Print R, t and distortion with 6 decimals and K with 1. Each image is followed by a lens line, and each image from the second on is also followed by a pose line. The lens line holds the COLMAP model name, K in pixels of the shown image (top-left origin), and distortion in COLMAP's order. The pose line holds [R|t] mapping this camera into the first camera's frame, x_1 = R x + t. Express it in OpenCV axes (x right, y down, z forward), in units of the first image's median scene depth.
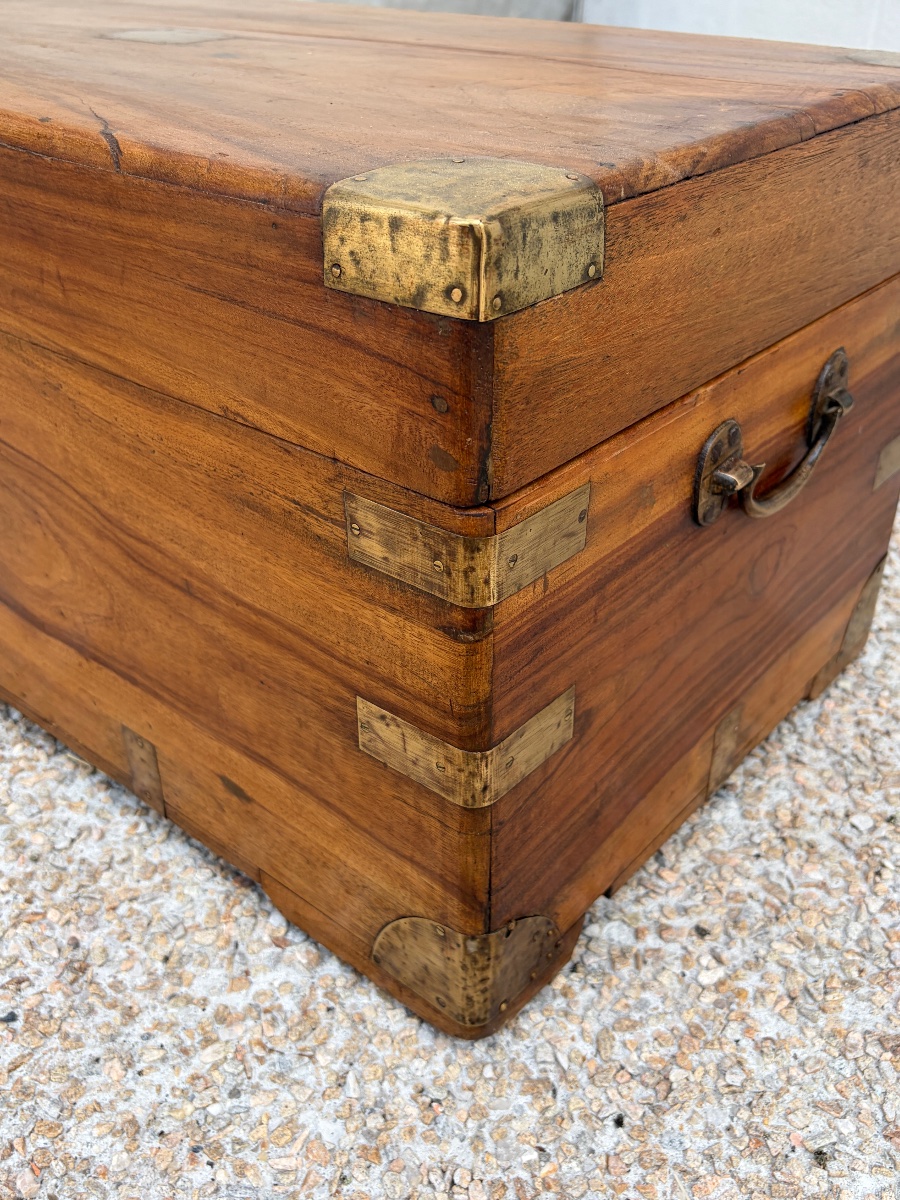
lens RADIAL K [[1130.1, 0, 454.5], [0, 1130.1, 603.7], [0, 0, 1]] dist [0.051360, 0.000000]
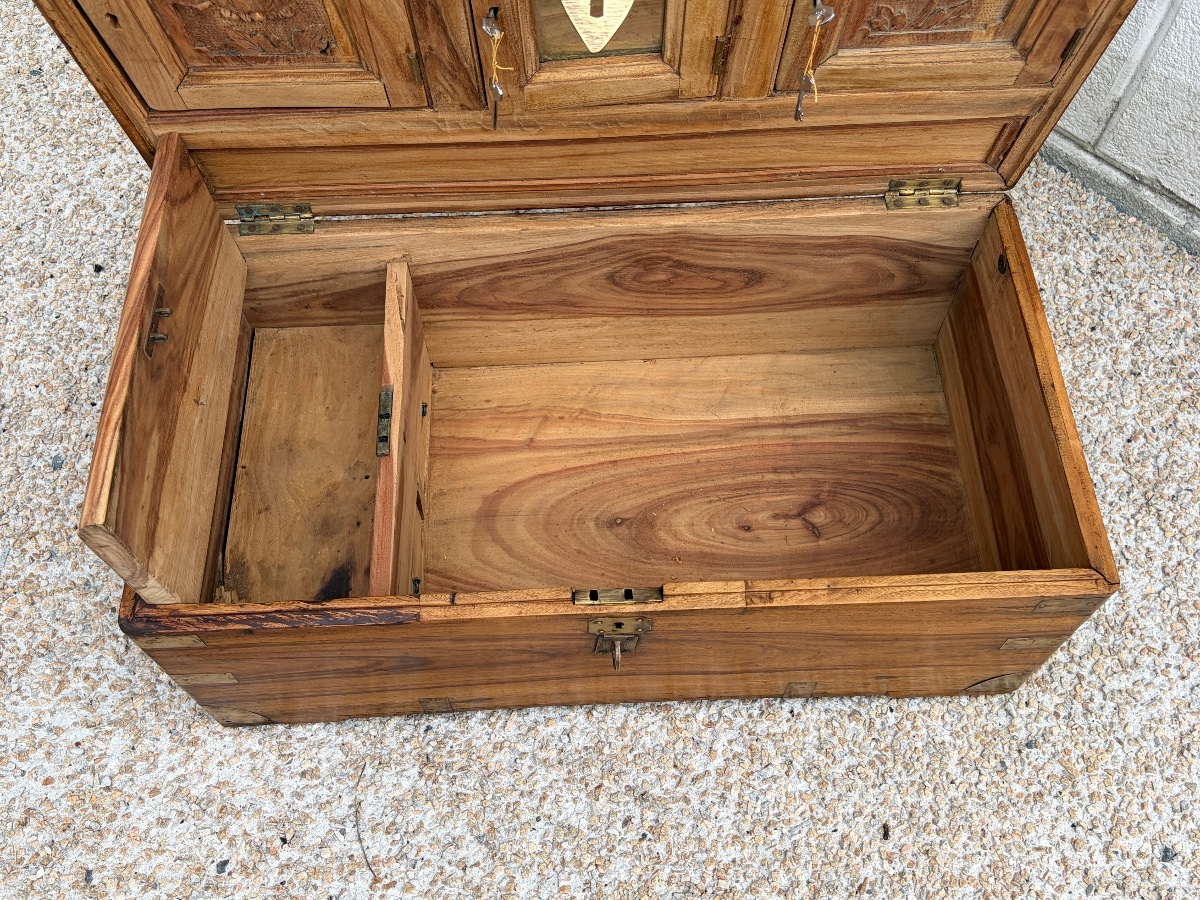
lens RADIAL K [[1141.5, 0, 593.6], [0, 1141.5, 458.8], [0, 0, 1]] dist [0.018945, 0.000000]
pose [[0.802435, -0.530514, 0.273226, -0.879067], [0.330922, 0.776619, 0.536054, -1.733154], [-0.496577, -0.339732, 0.798745, -0.504165]]
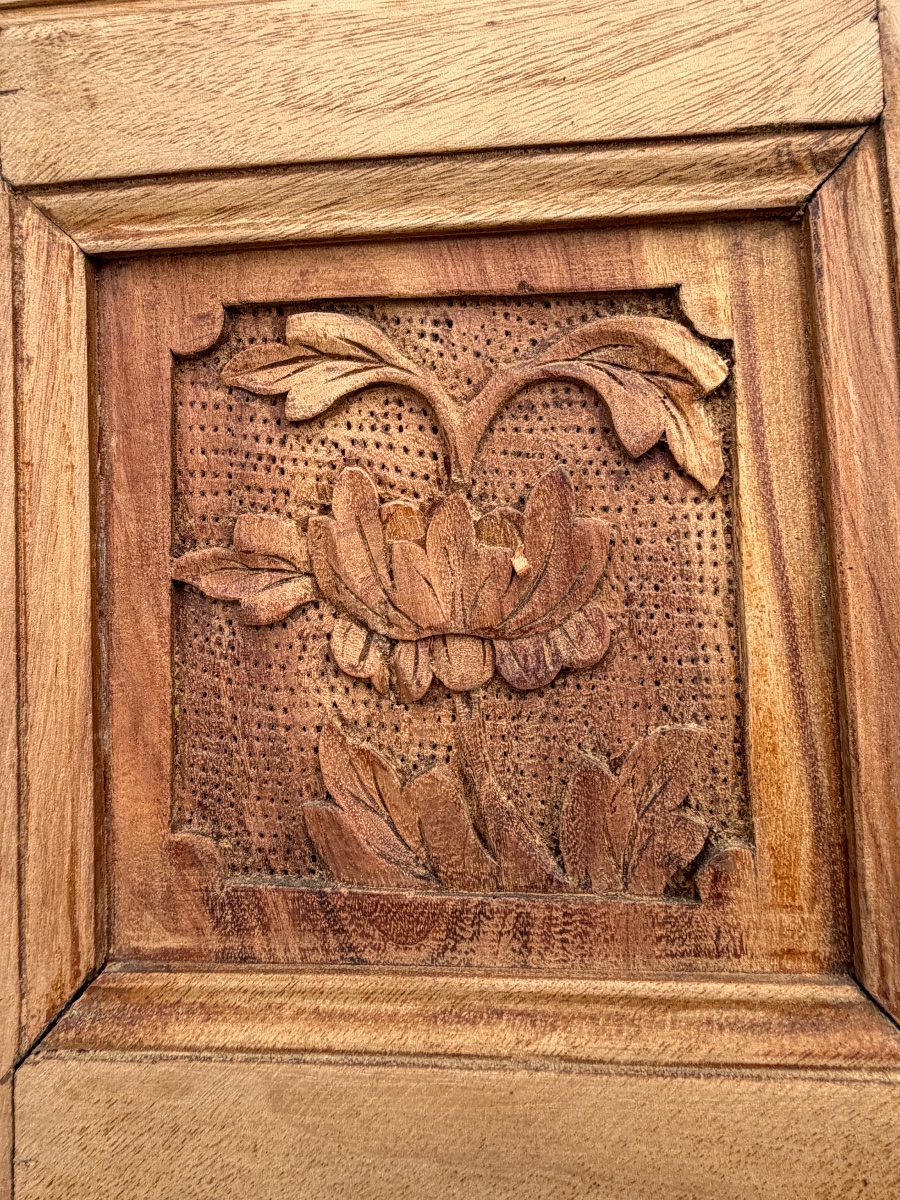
lens RADIAL K [[825.5, 0, 490.5], [0, 825.5, 497.2], [0, 0, 1]] dist [-0.006746, 0.001157]
pose [[0.871587, 0.111216, 0.477459, -0.543952], [0.273010, 0.698819, -0.661149, -1.220260], [-0.407188, 0.706600, 0.578718, 1.520430]]
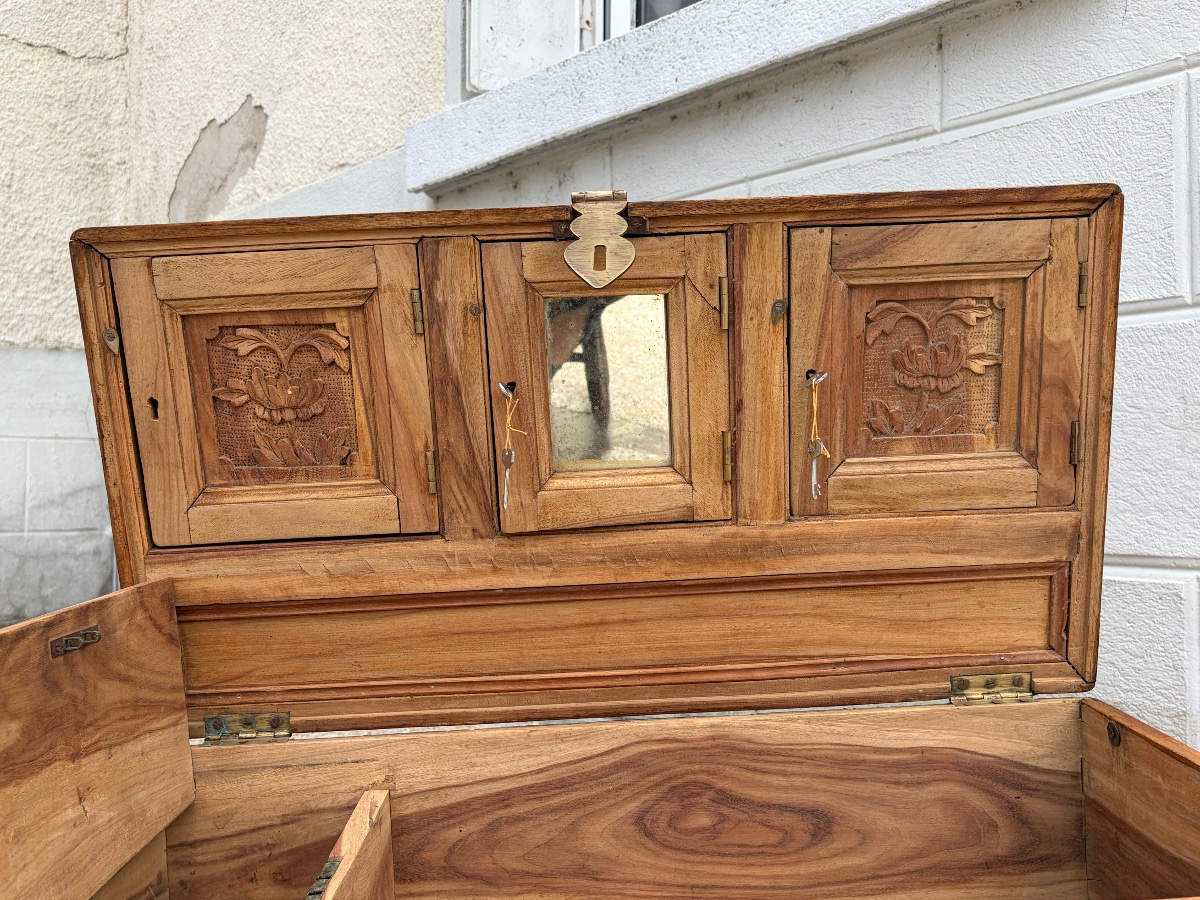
lens RADIAL K [[1141.5, 0, 604.4], [0, 1141.5, 434.9], [0, 0, 1]] dist [0.018945, 0.000000]
pose [[0.808795, -0.056167, 0.585402, -1.186927], [0.354651, 0.840636, -0.409333, -0.235967], [-0.469119, 0.538680, 0.699822, -0.063063]]
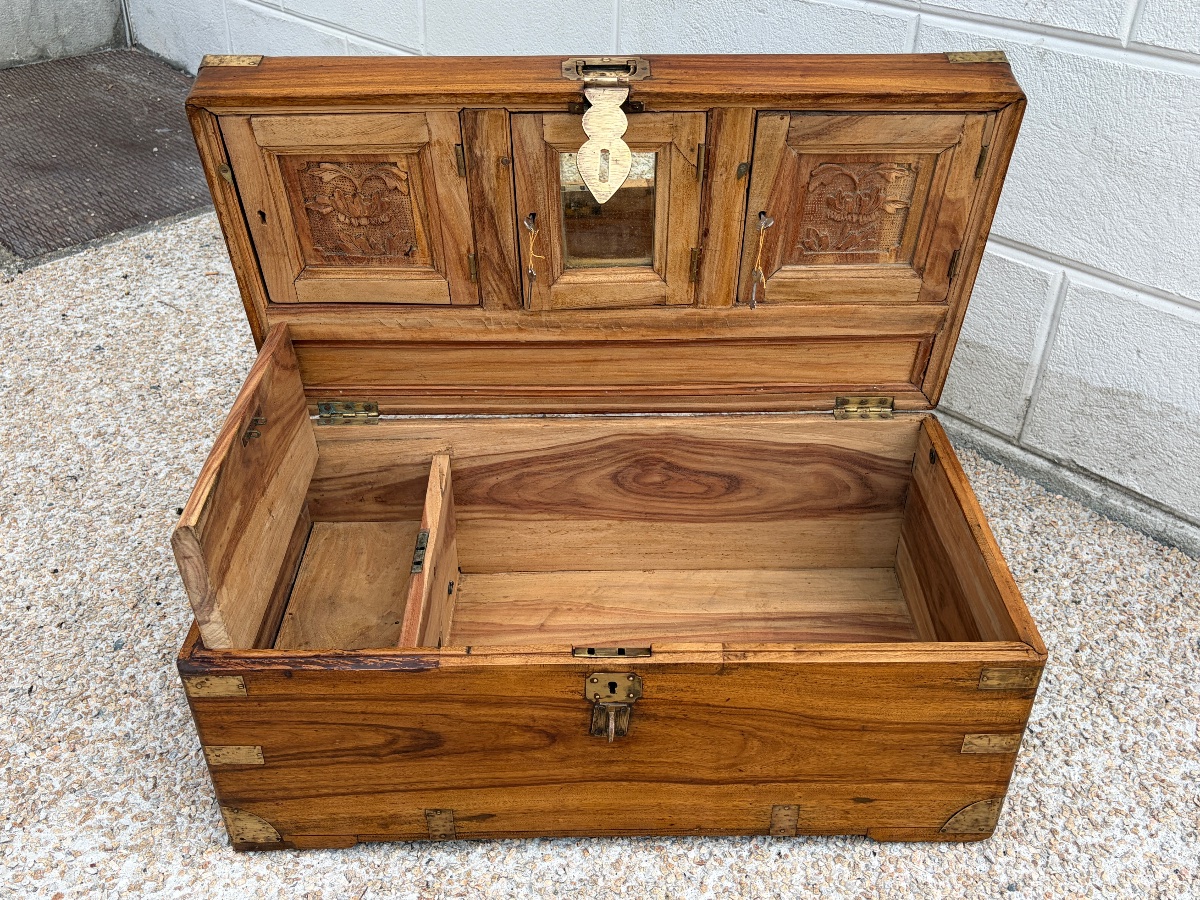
lens RADIAL K [[1141.5, 0, 606.3], [0, 1141.5, 456.3], [0, 0, 1]] dist [0.018945, 0.000000]
pose [[0.815195, -0.337910, 0.470397, -1.462936], [0.311774, 0.940475, 0.135289, -1.058454], [-0.488113, 0.036370, 0.872023, -1.107765]]
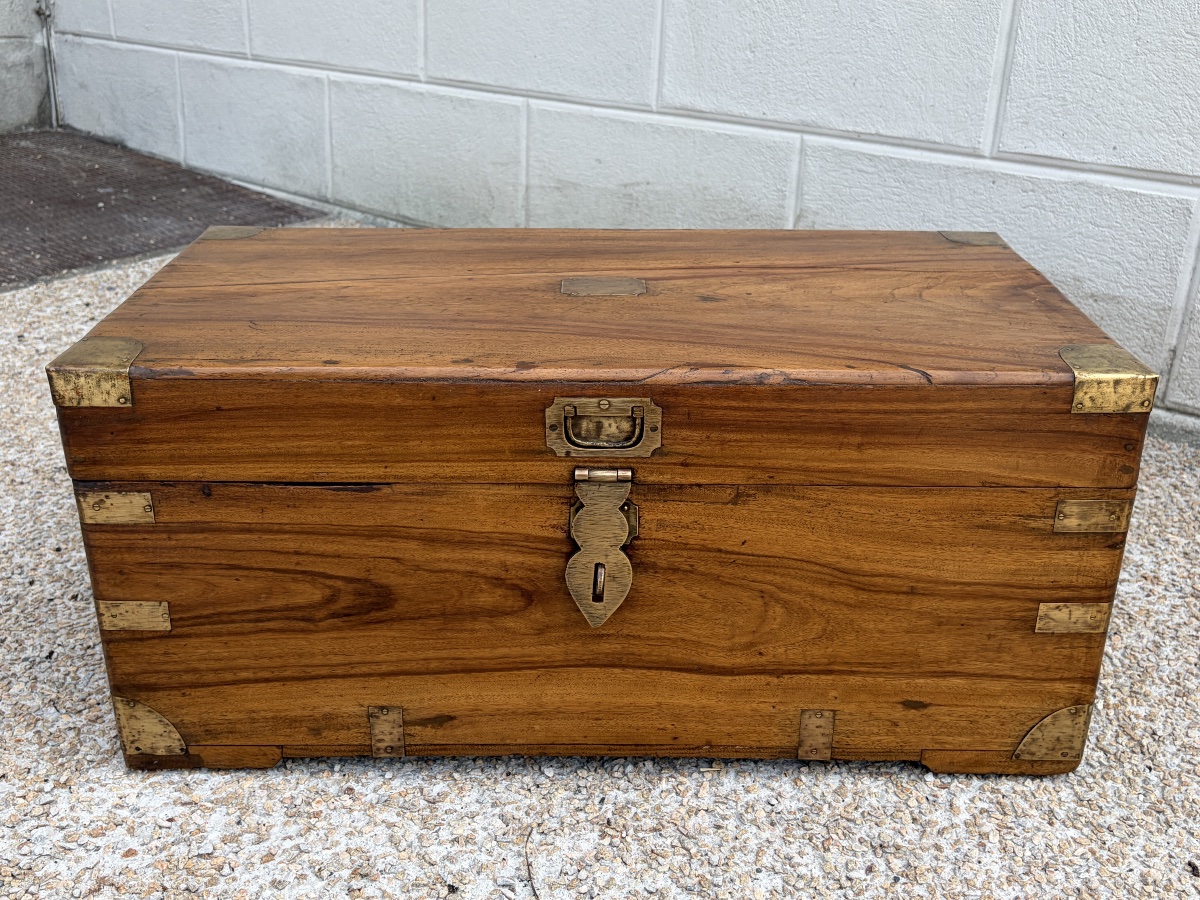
lens RADIAL K [[1280.1, 0, 594.4], [0, 1280.1, 459.8], [0, 0, 1]] dist [0.013136, 0.000000]
pose [[0.770229, -0.266426, 0.579452, -2.147494], [0.333849, 0.942569, -0.010382, -0.437967], [-0.543407, 0.201446, 0.814940, -0.511196]]
